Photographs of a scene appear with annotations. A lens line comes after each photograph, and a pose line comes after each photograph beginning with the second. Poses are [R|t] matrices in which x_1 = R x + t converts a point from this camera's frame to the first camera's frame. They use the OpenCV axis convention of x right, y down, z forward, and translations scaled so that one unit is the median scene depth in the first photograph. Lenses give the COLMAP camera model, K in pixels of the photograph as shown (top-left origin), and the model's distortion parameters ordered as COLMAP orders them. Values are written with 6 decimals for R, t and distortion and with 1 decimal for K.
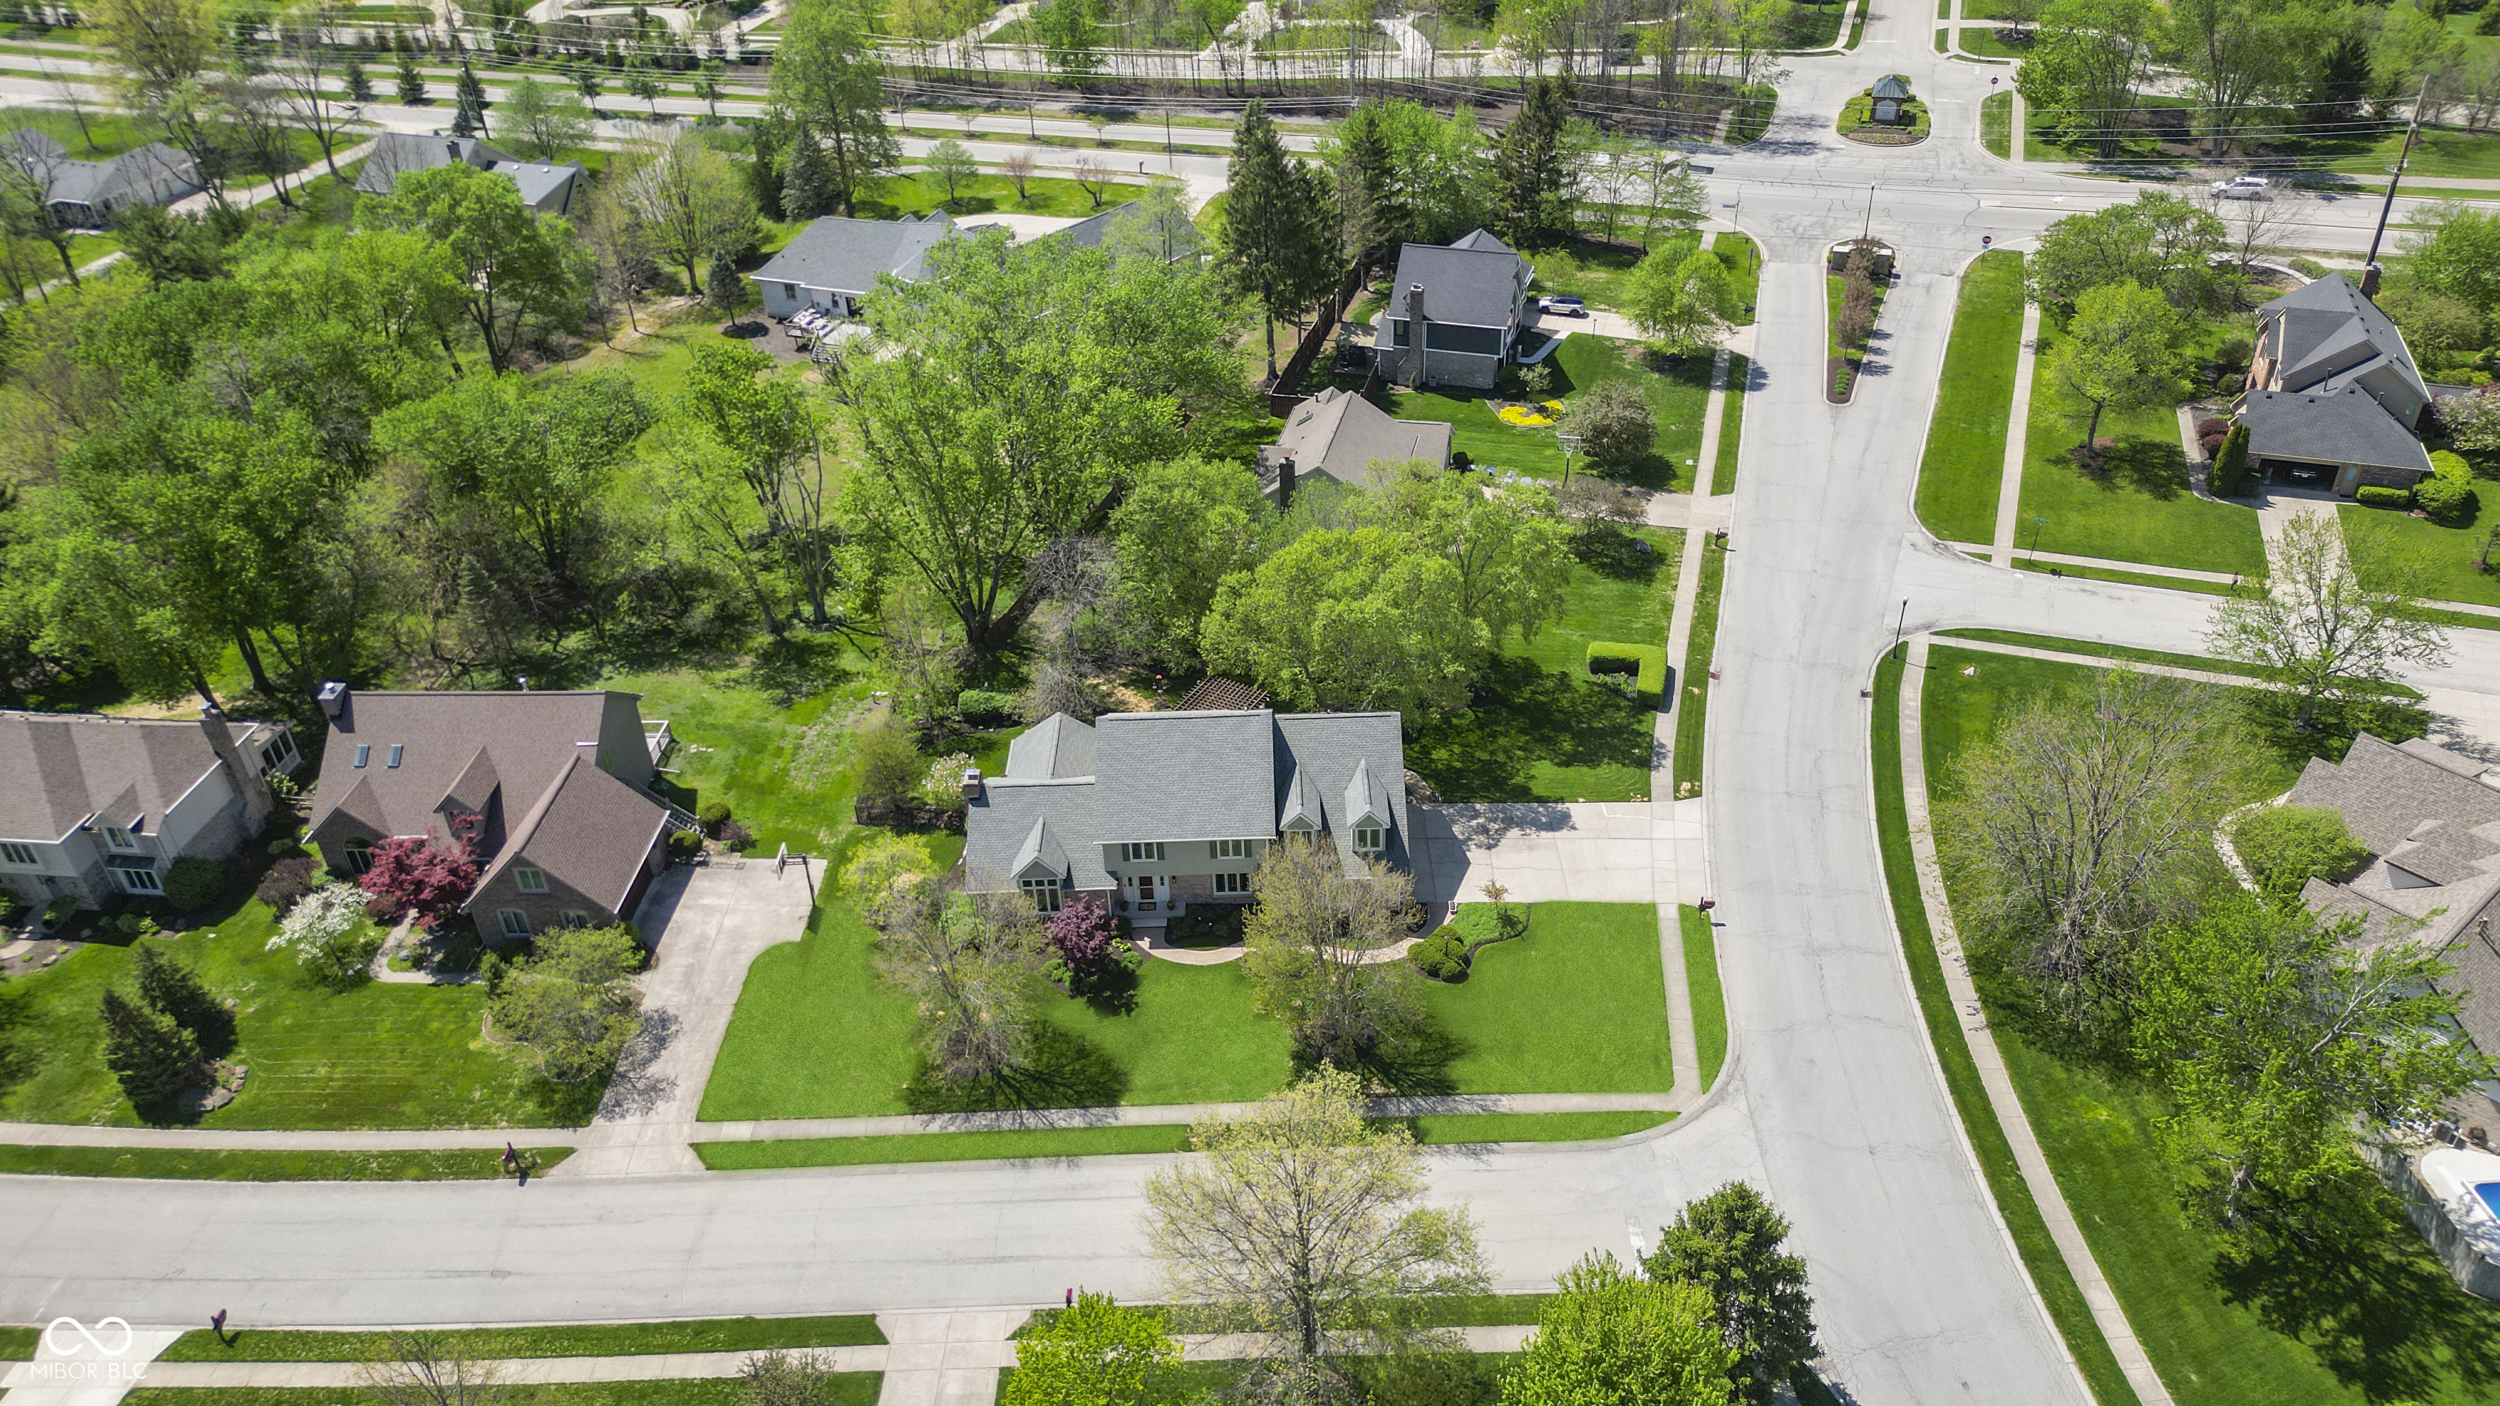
lens RADIAL K [[1721.0, 0, 1250.0], [0, 1721.0, 703.0], [0, 0, 1]] dist [0.014938, -0.000368]
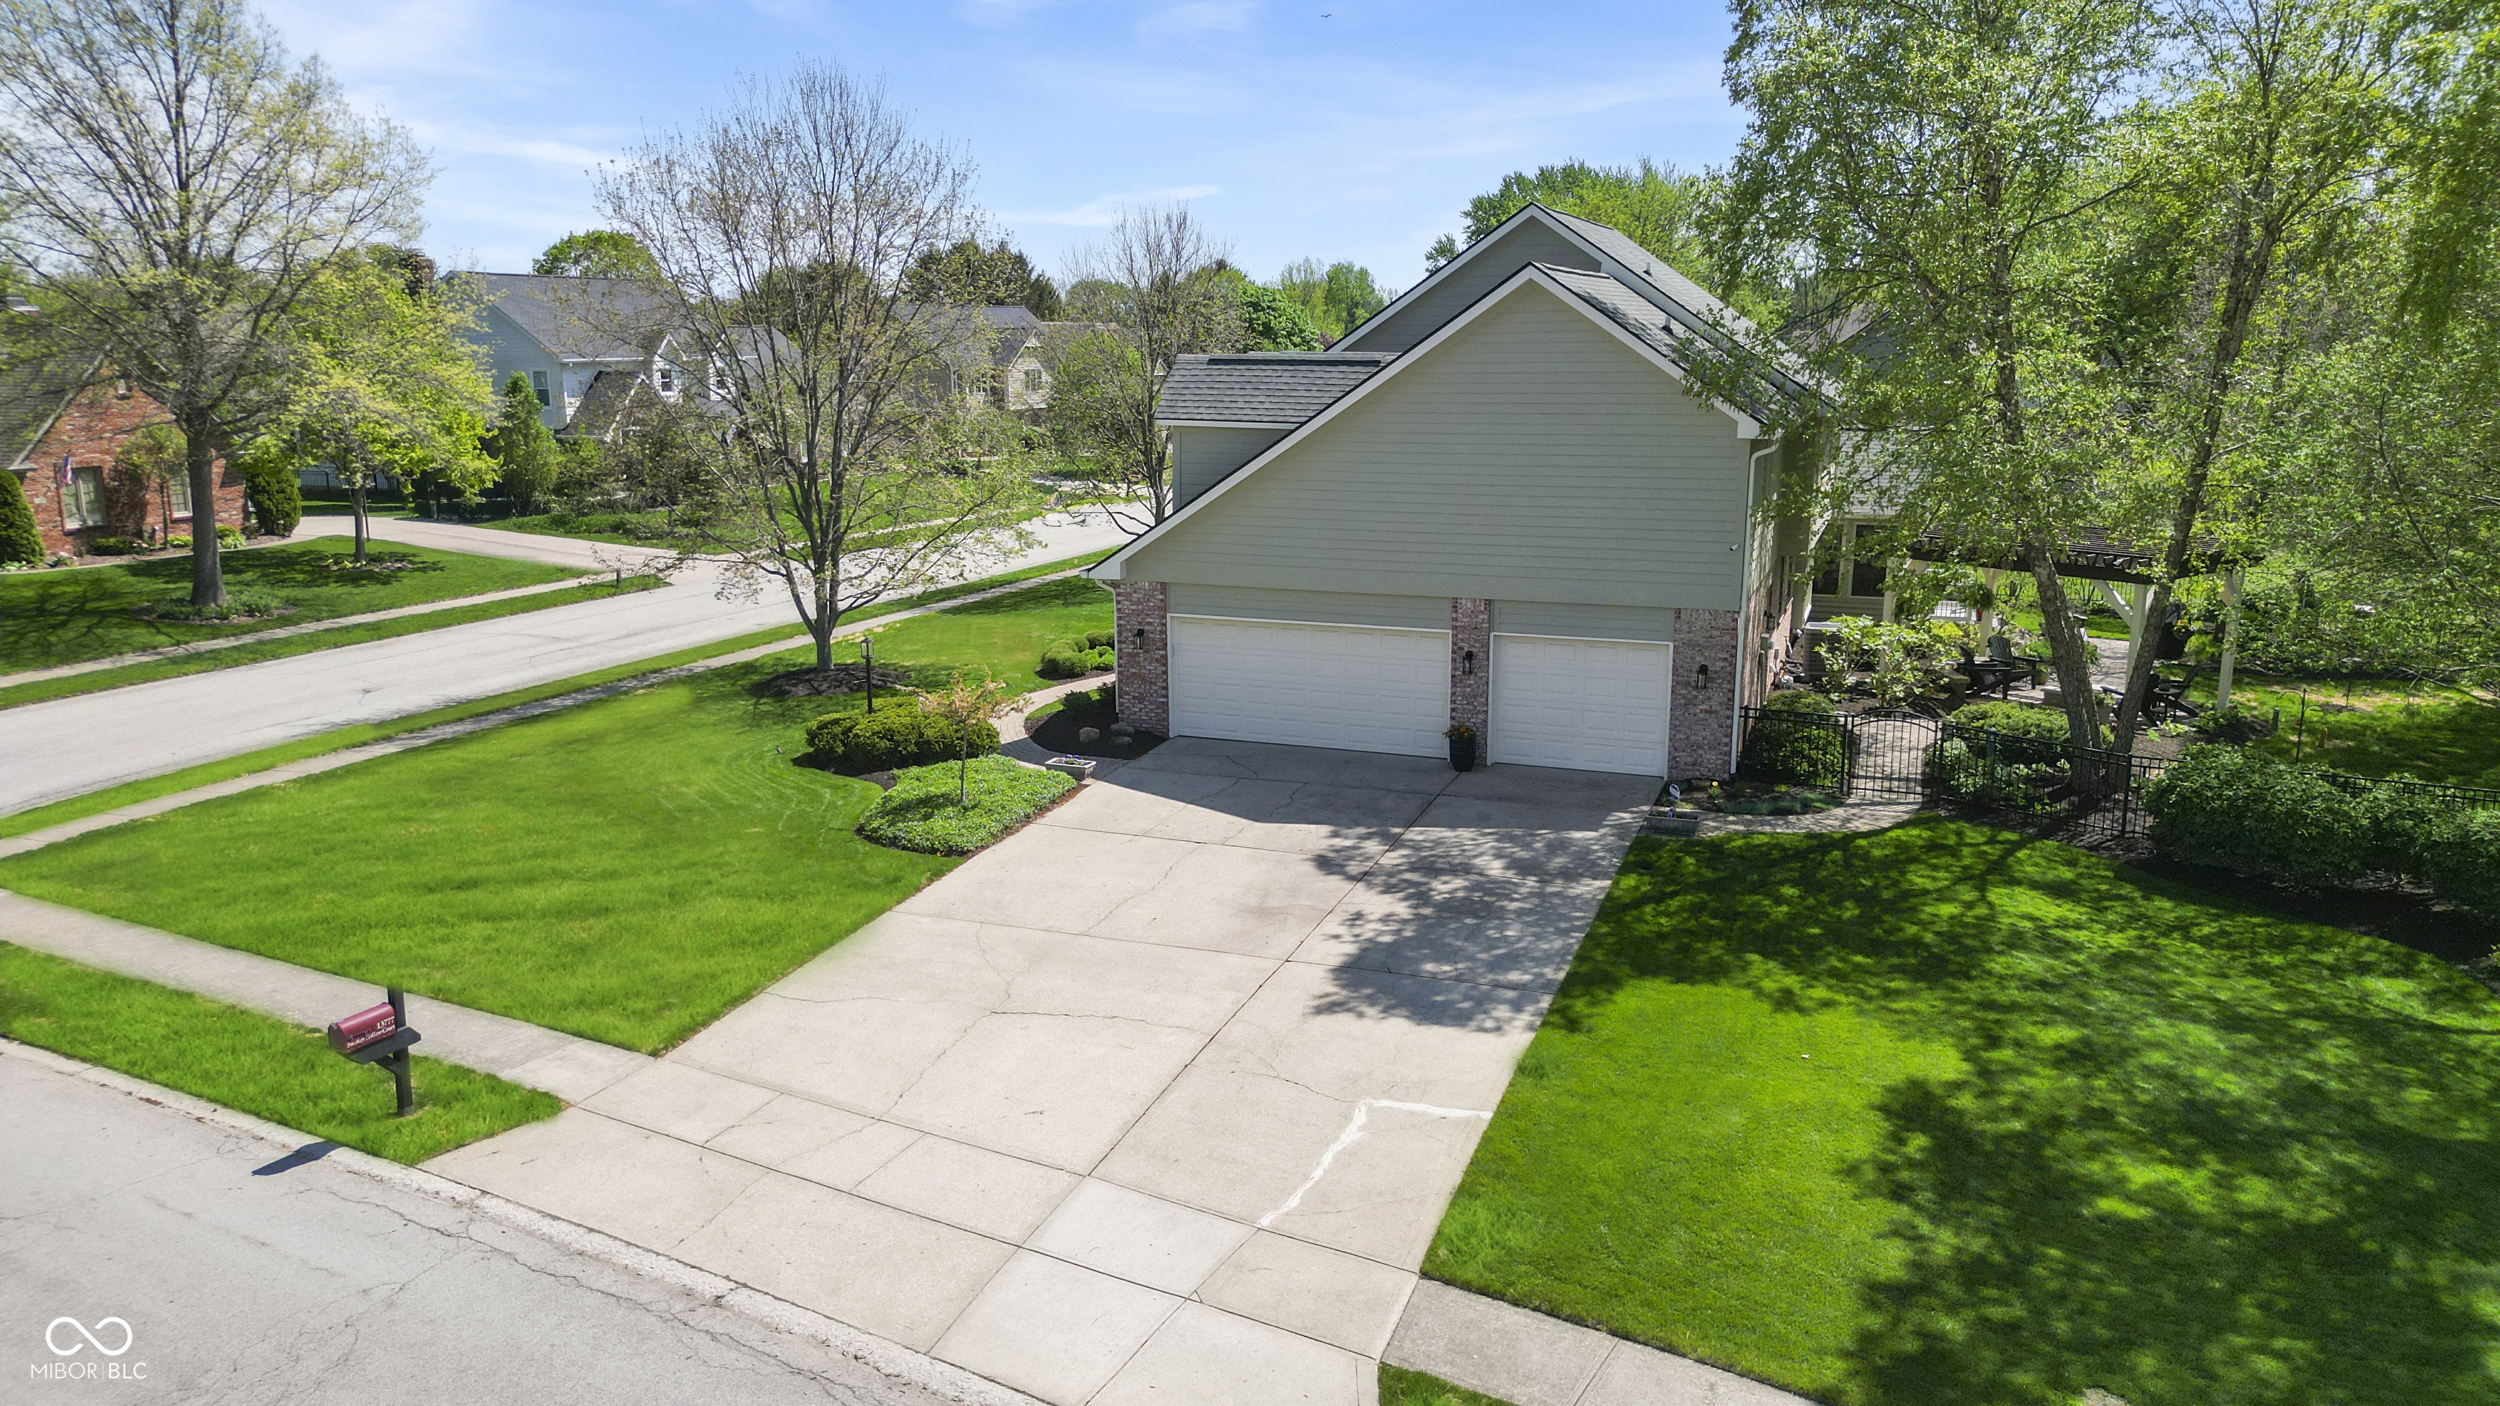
lens RADIAL K [[1750.4, 0, 1250.0], [0, 1750.4, 703.0], [0, 0, 1]] dist [0.009293, -0.006457]
pose [[-0.348426, 0.213956, -0.912591, 0.375176], [-0.521419, 0.764817, 0.378388, -0.024578], [0.778923, 0.607682, -0.154921, 1.031622]]
